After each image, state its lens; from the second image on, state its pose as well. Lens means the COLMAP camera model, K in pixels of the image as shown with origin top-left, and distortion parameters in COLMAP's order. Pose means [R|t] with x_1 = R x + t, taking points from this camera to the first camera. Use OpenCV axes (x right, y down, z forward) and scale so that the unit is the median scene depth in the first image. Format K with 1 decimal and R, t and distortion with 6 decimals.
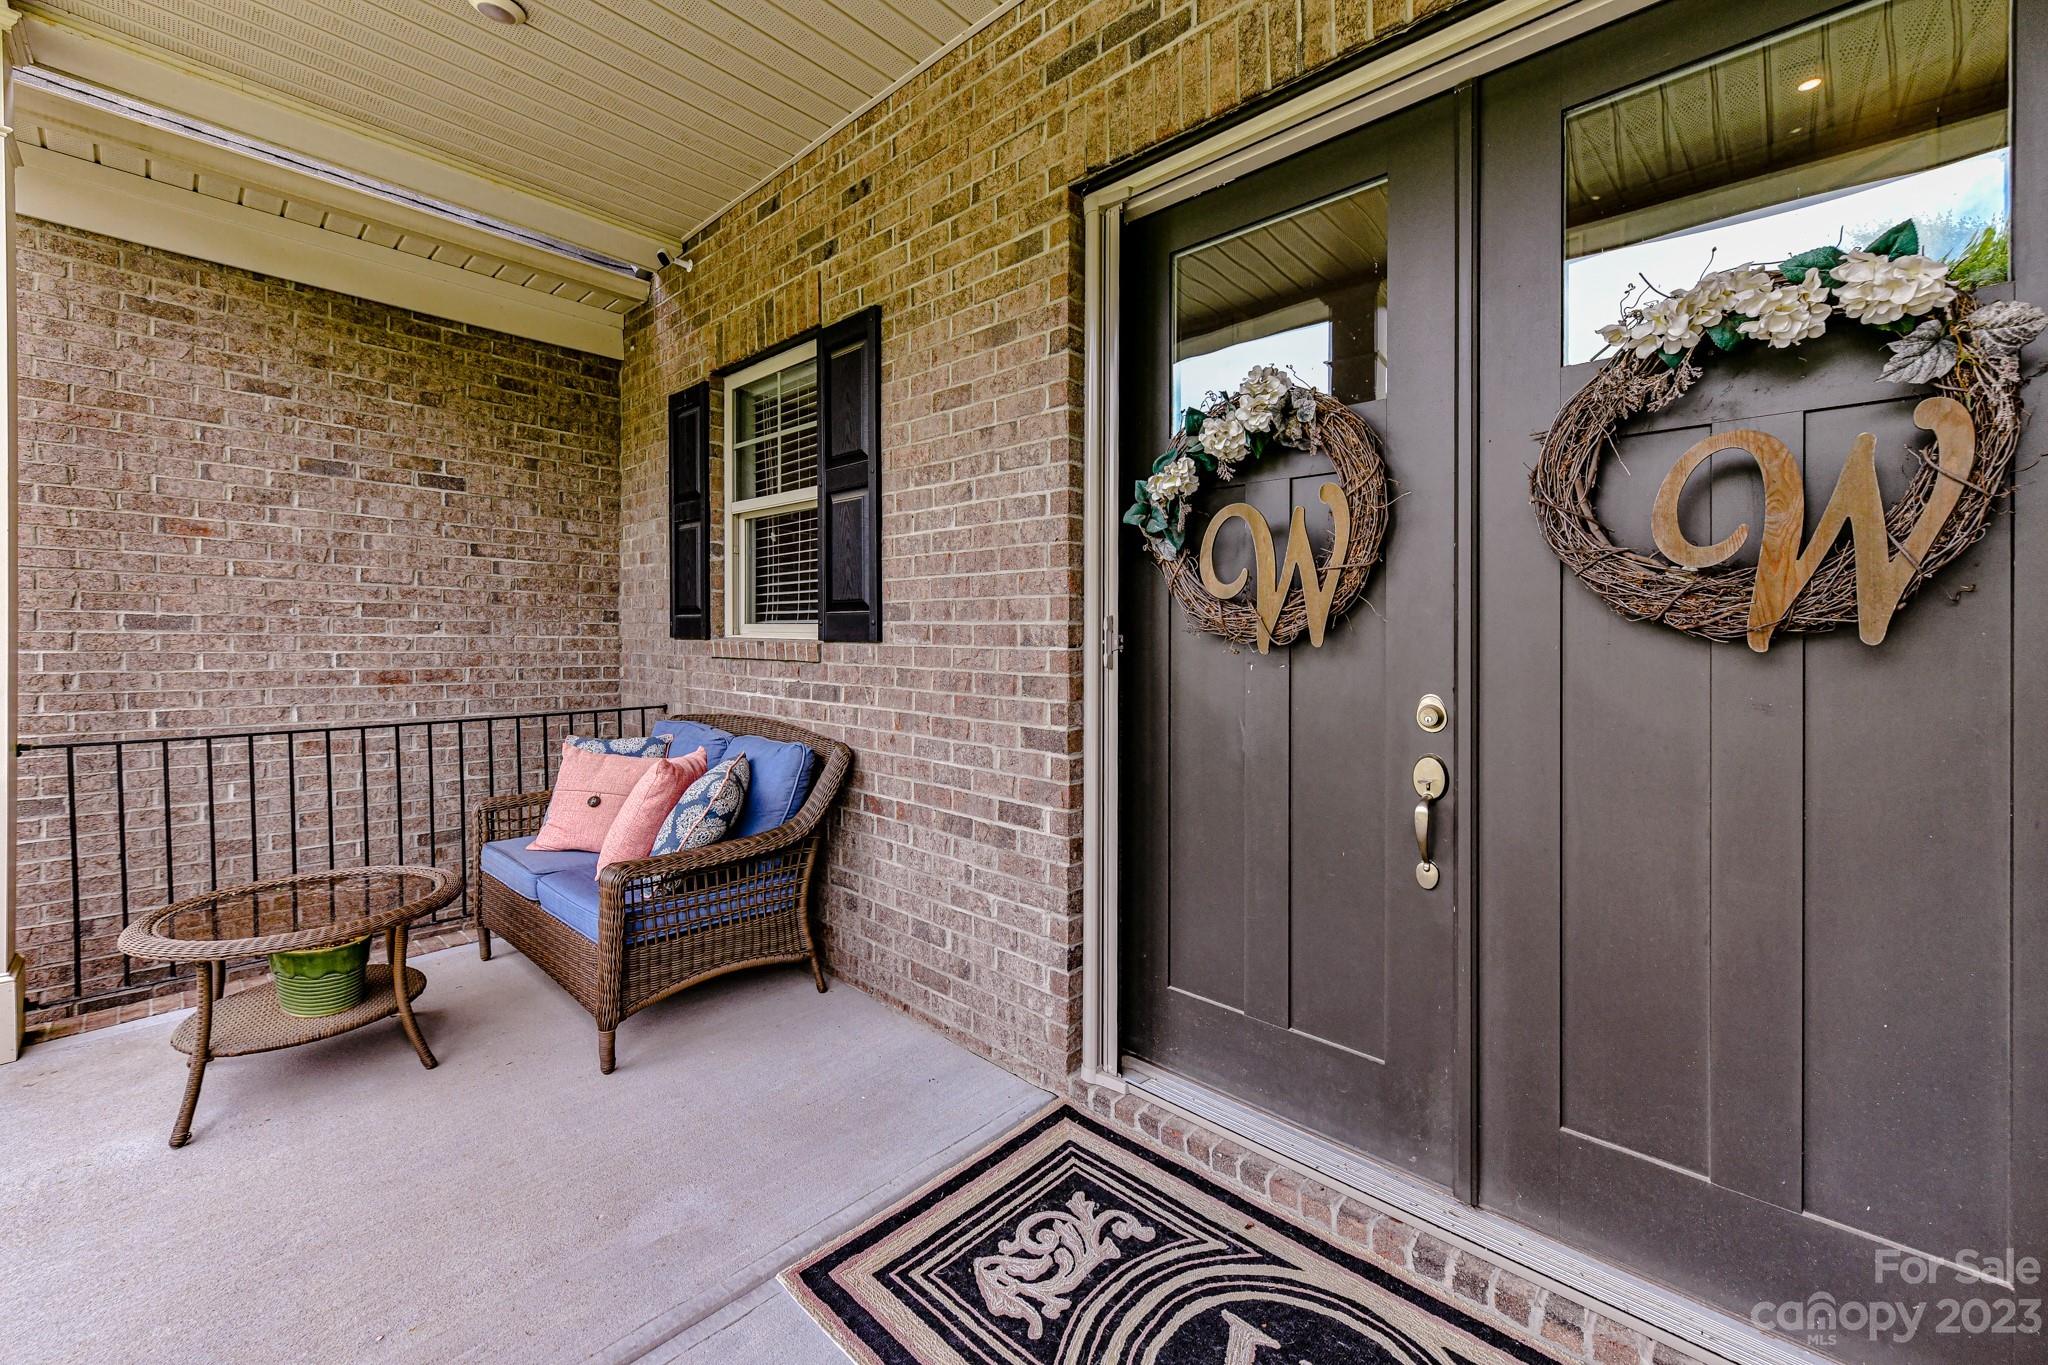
lens RADIAL K [[811.3, 0, 1007.0], [0, 811.3, 667.8], [0, 0, 1]] dist [-0.003969, 0.000529]
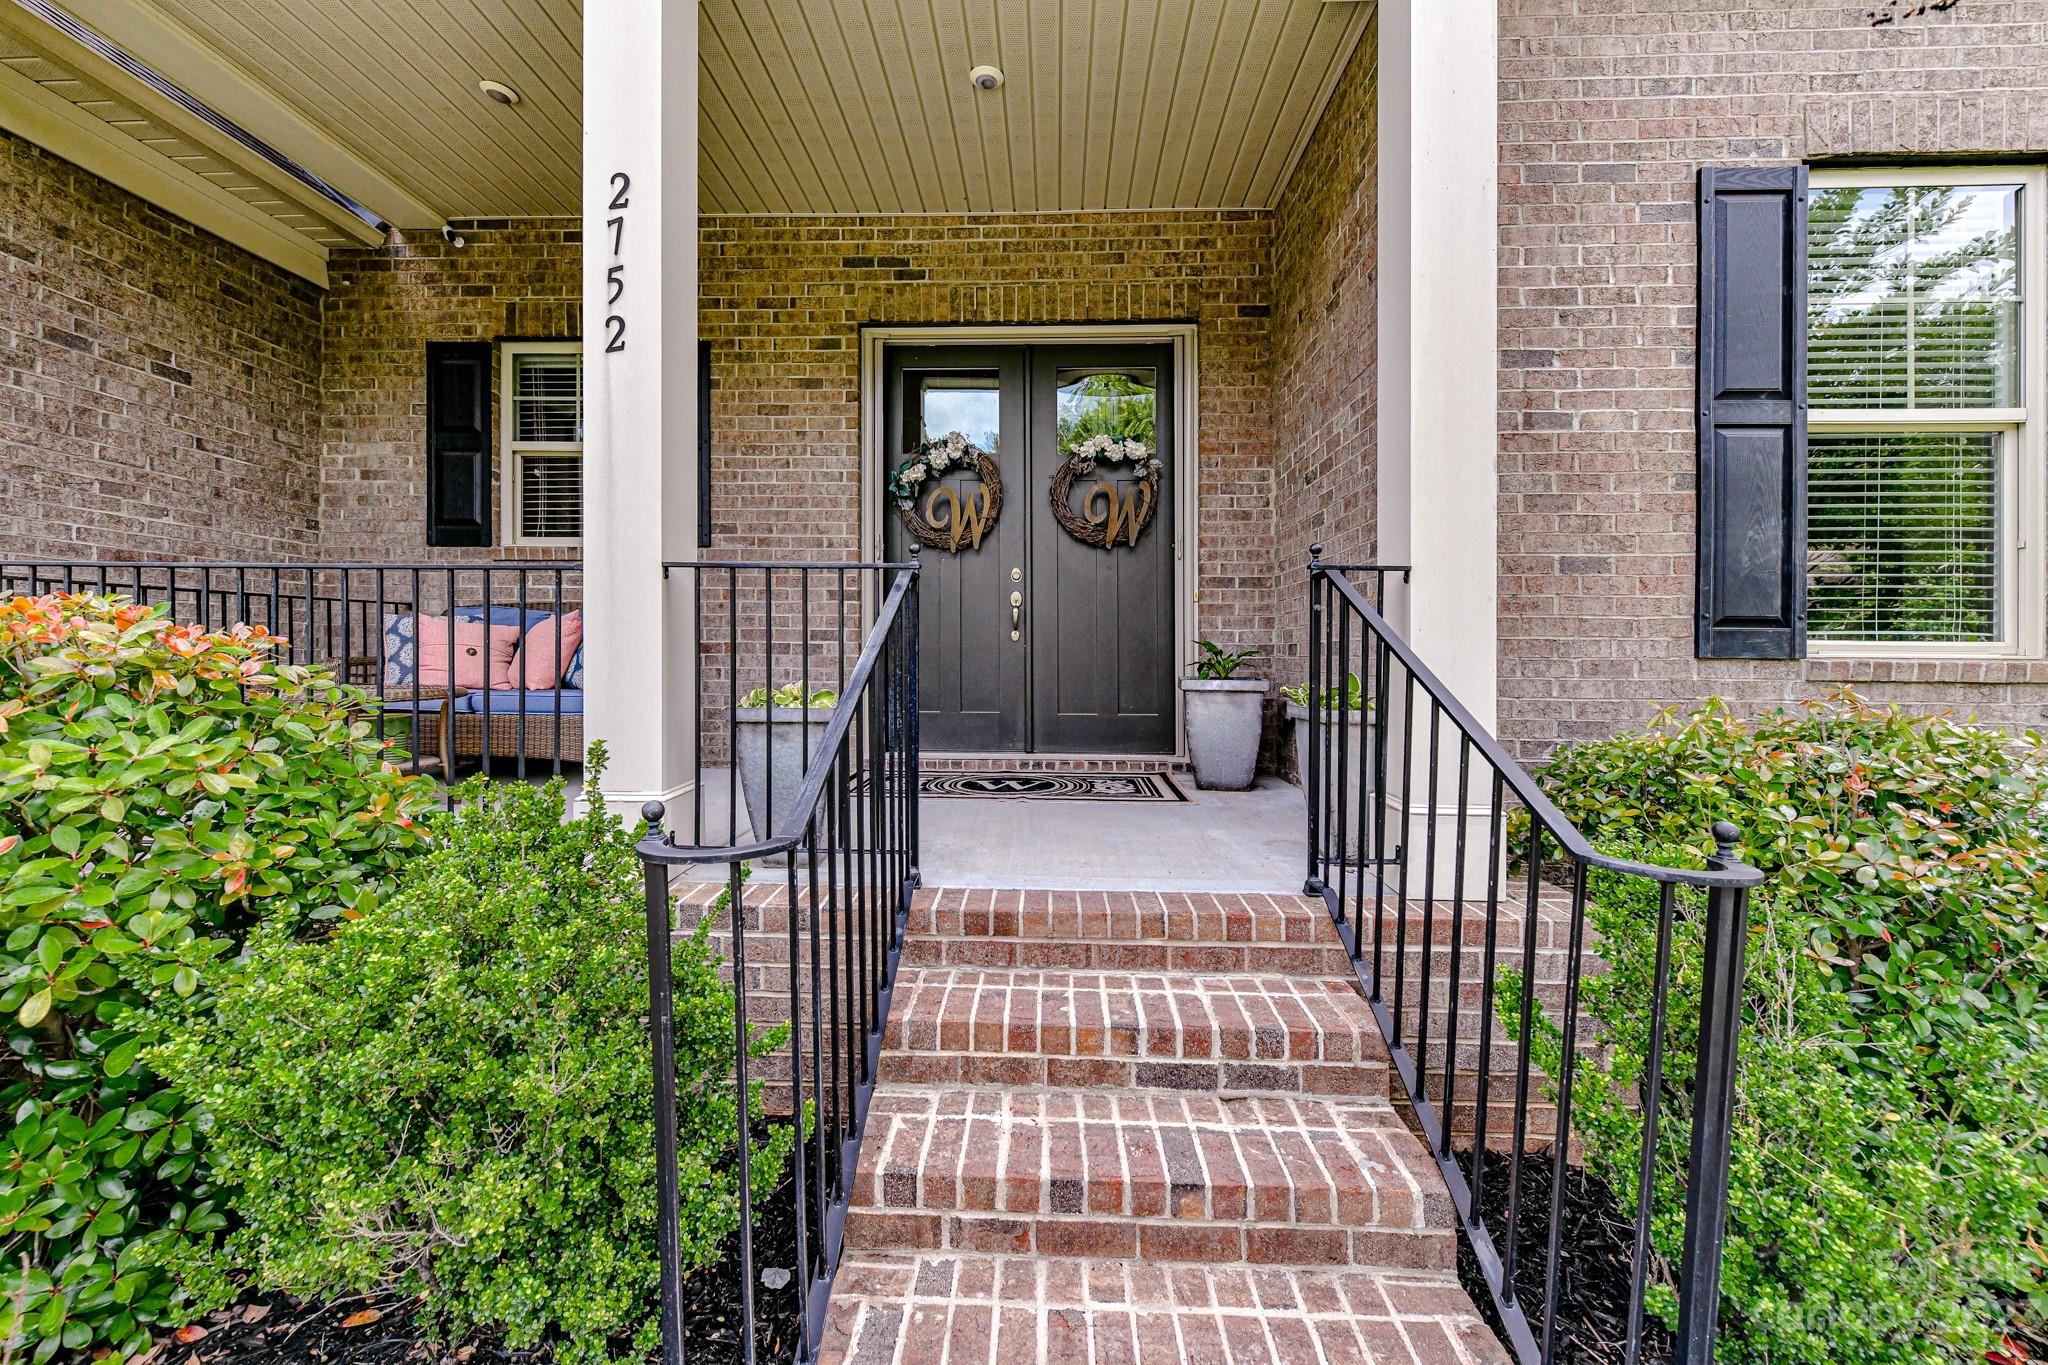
lens RADIAL K [[811.3, 0, 1007.0], [0, 811.3, 667.8], [0, 0, 1]] dist [-0.003969, 0.000529]
pose [[0.773844, -0.008517, 0.633319, -0.597428], [0.015384, 0.999867, -0.005350, 0.187638], [-0.633190, 0.013883, 0.773872, -0.518503]]
